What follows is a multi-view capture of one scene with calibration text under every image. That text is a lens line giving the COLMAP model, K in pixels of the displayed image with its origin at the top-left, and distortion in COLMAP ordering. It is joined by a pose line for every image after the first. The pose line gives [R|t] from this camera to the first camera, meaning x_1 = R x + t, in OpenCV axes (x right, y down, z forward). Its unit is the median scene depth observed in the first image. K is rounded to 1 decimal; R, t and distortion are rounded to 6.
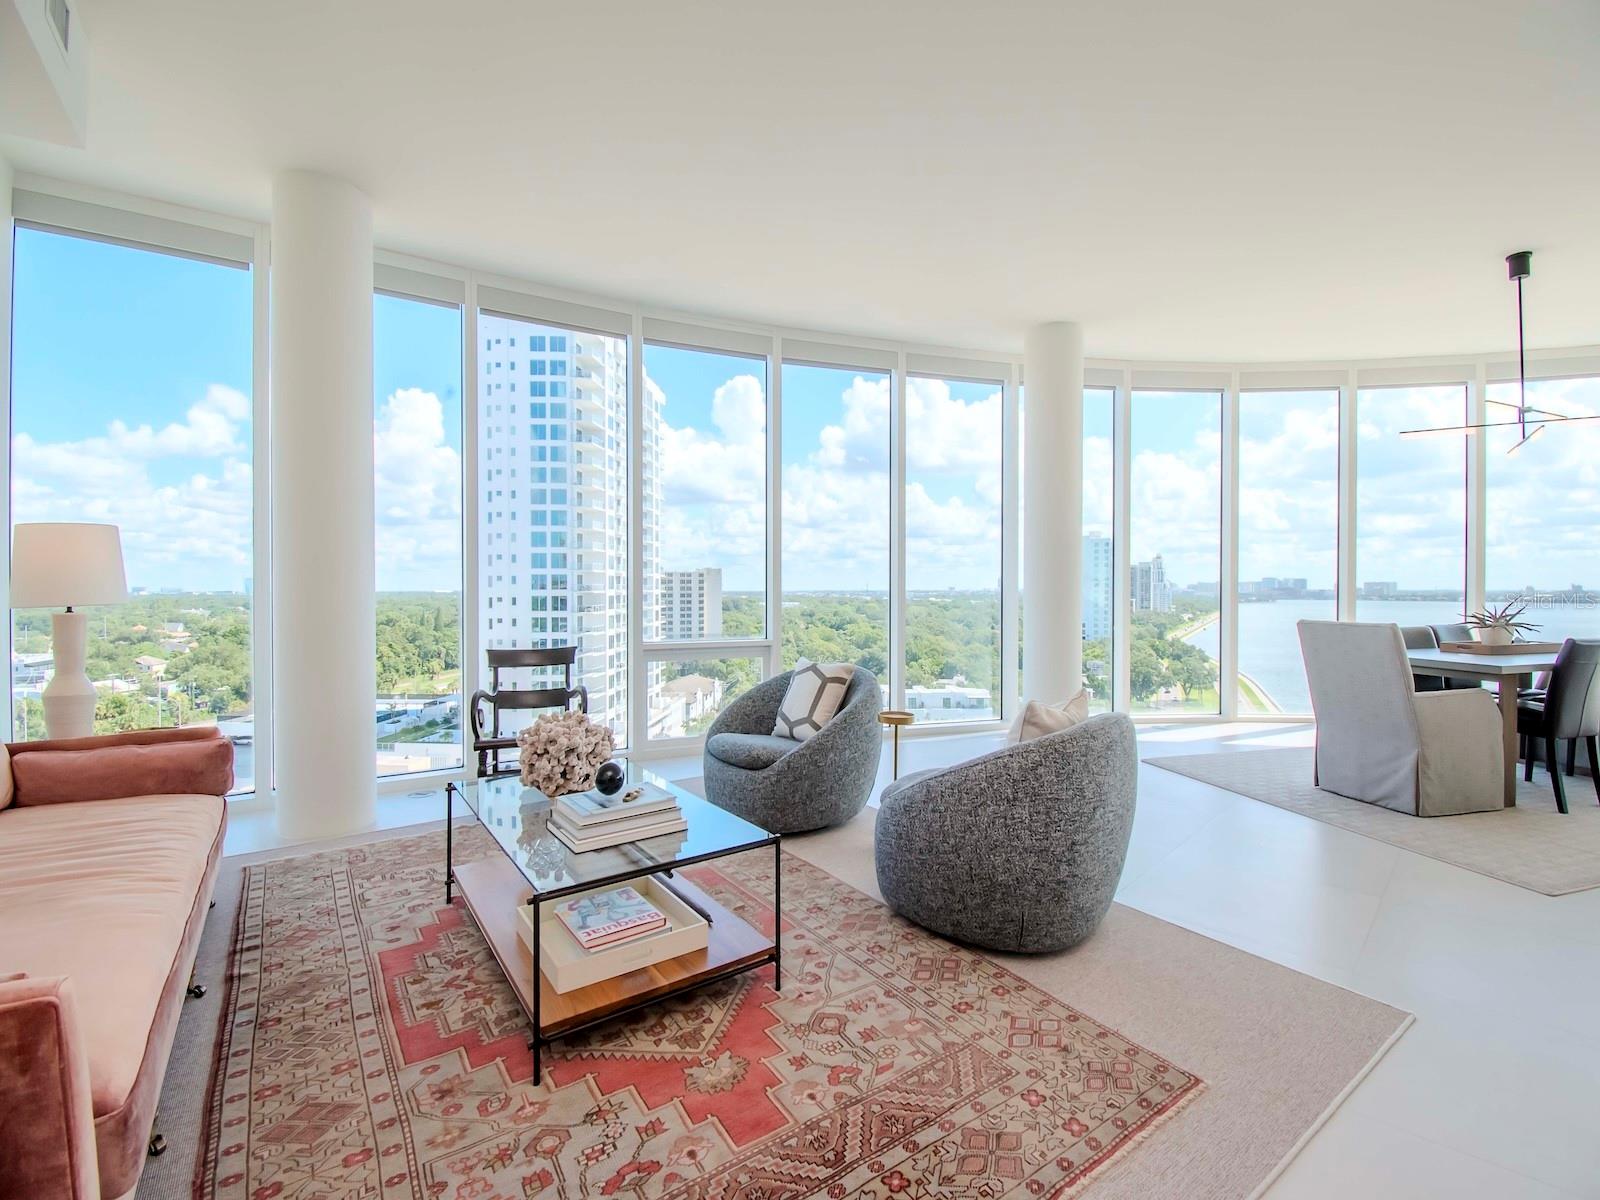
lens RADIAL K [[714.9, 0, 804.8], [0, 714.9, 597.0], [0, 0, 1]] dist [0.015319, -0.022717]
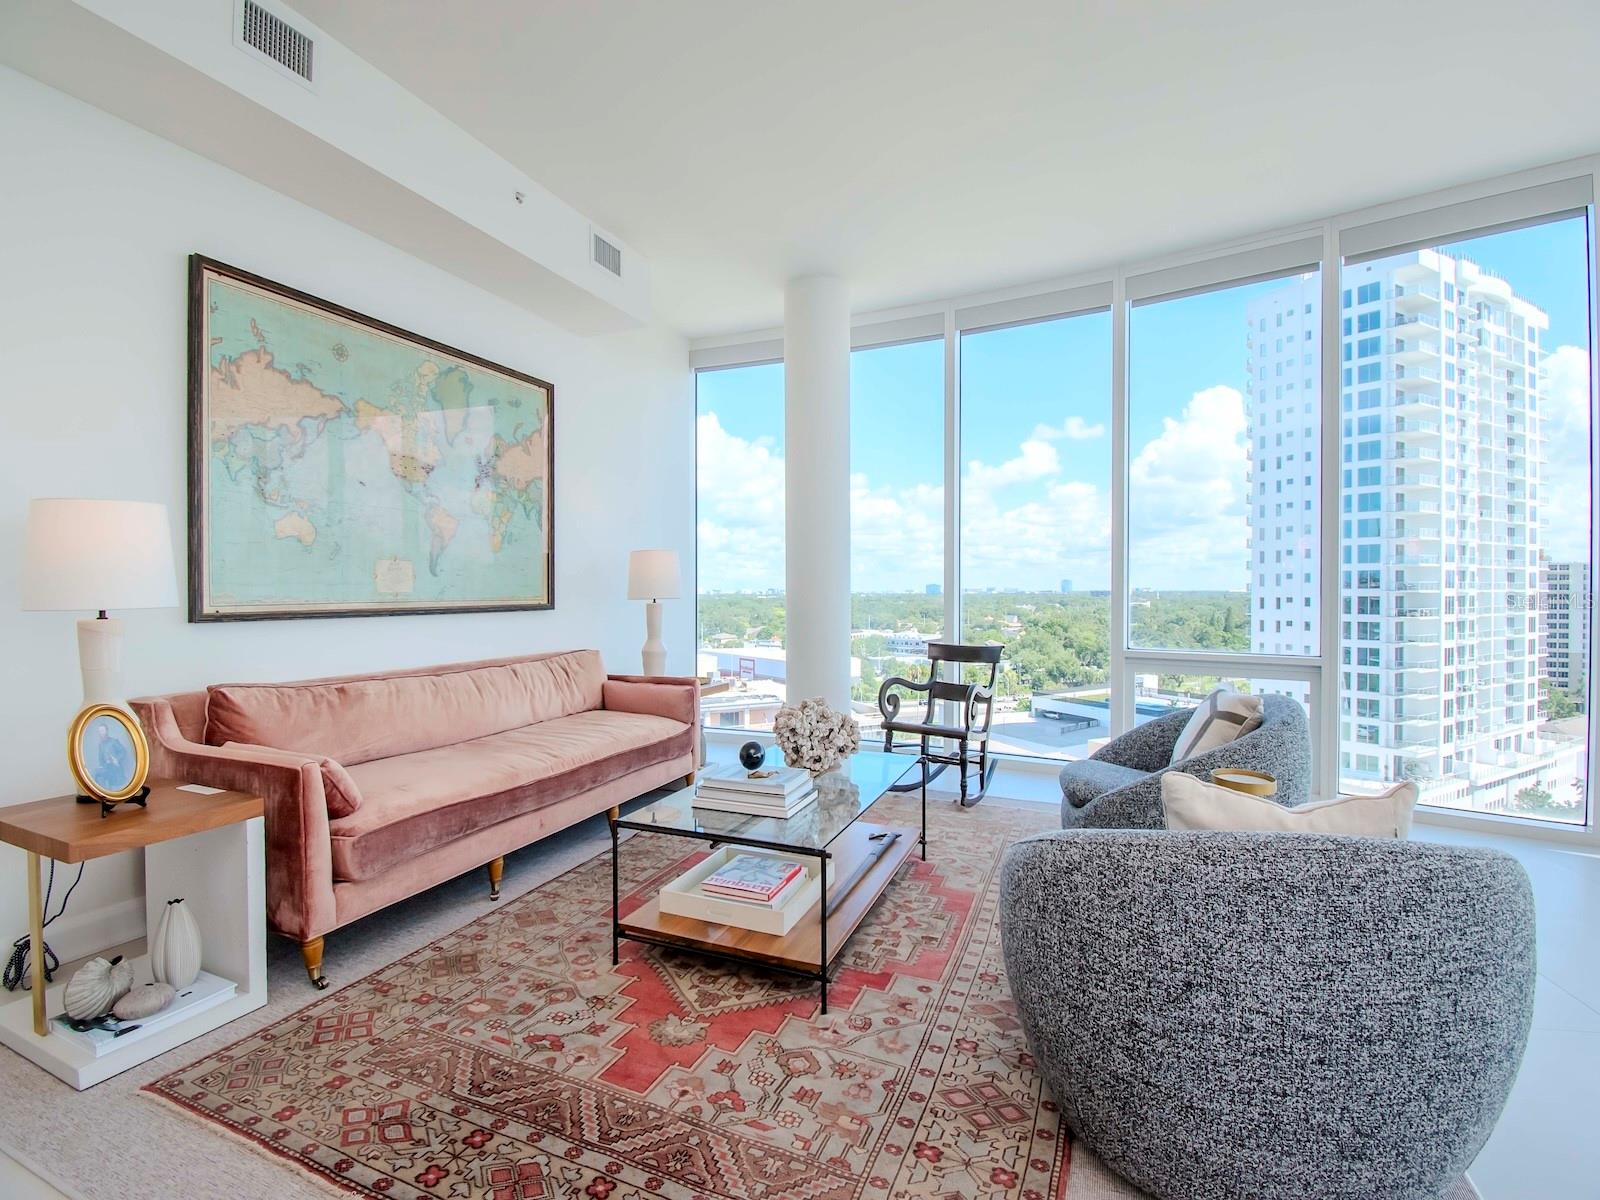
lens RADIAL K [[714.9, 0, 804.8], [0, 714.9, 597.0], [0, 0, 1]] dist [0.015319, -0.022717]
pose [[0.530575, 0.007641, -0.847604, 0.418923], [-0.006950, 0.999965, 0.004664, -0.001338], [0.847610, 0.003416, 0.530609, 0.270425]]
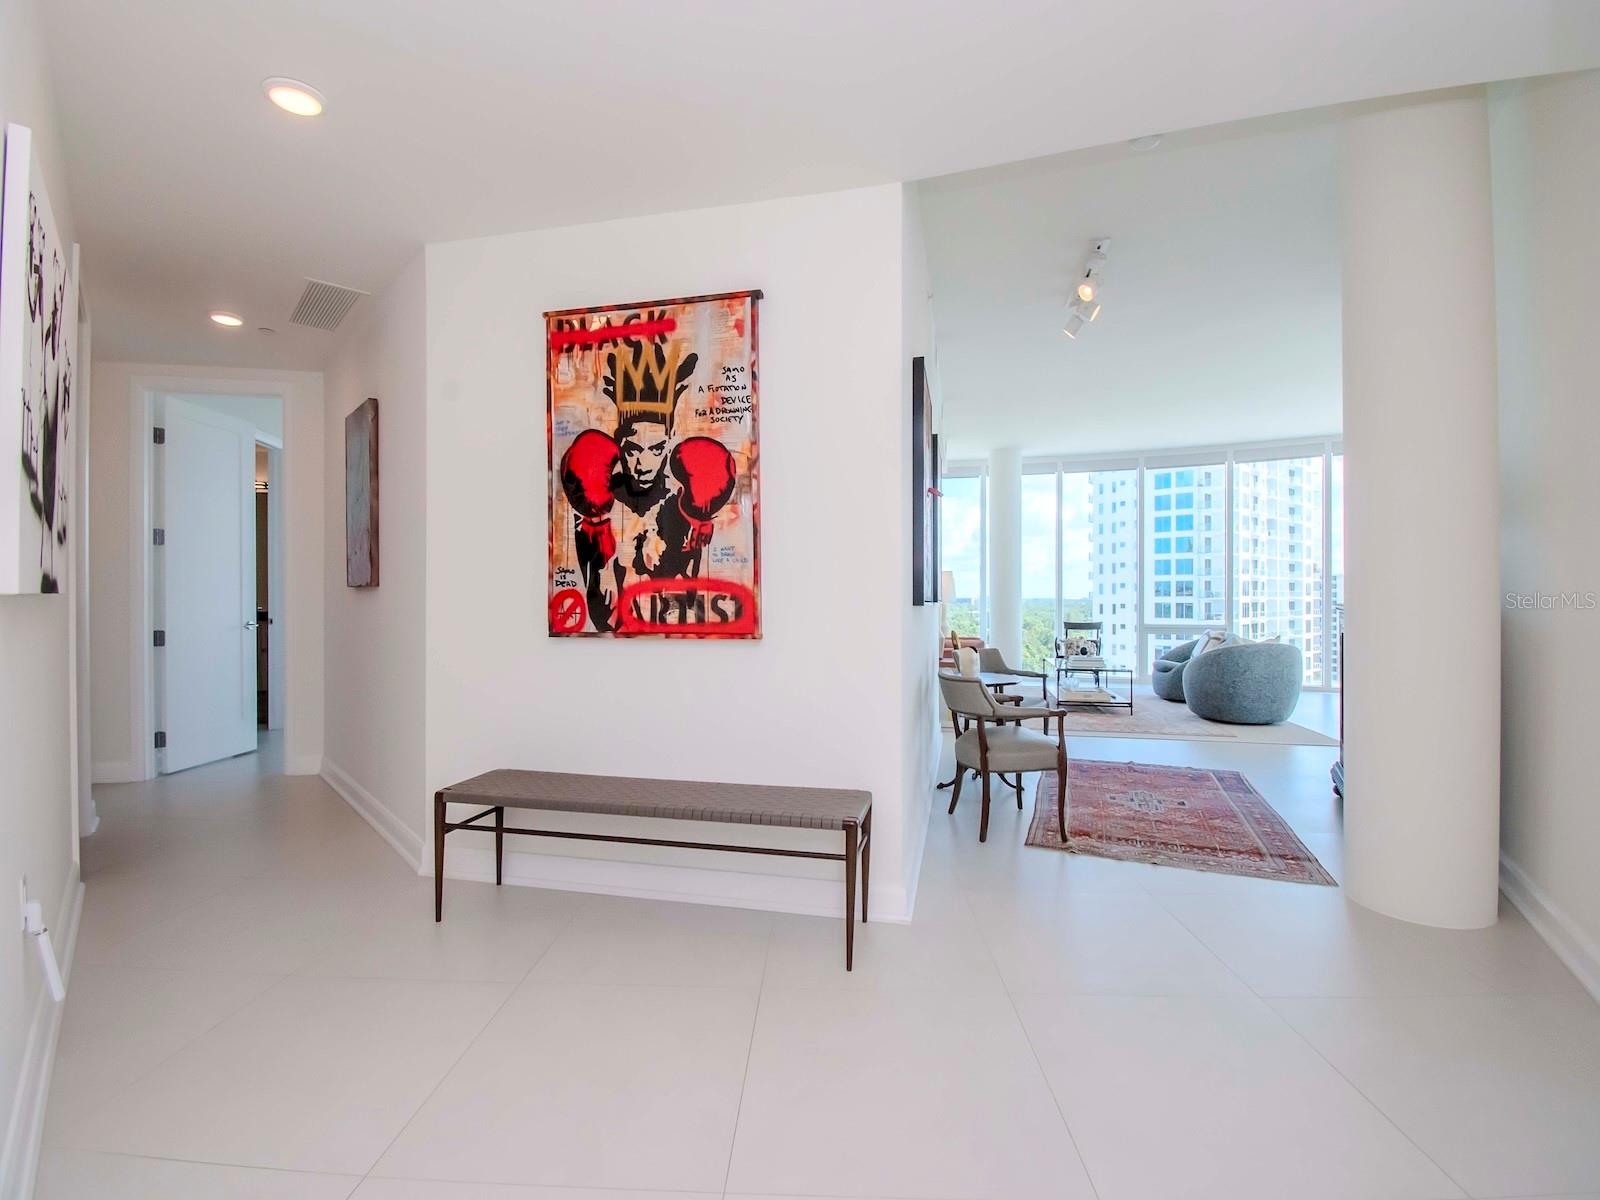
lens RADIAL K [[714.9, 0, 804.8], [0, 714.9, 597.0], [0, 0, 1]] dist [0.015319, -0.022717]
pose [[0.678047, -0.000511, -0.735019, 0.789530], [-0.006452, 0.999957, -0.006647, 0.013684], [0.734991, 0.009249, 0.678014, -1.367540]]
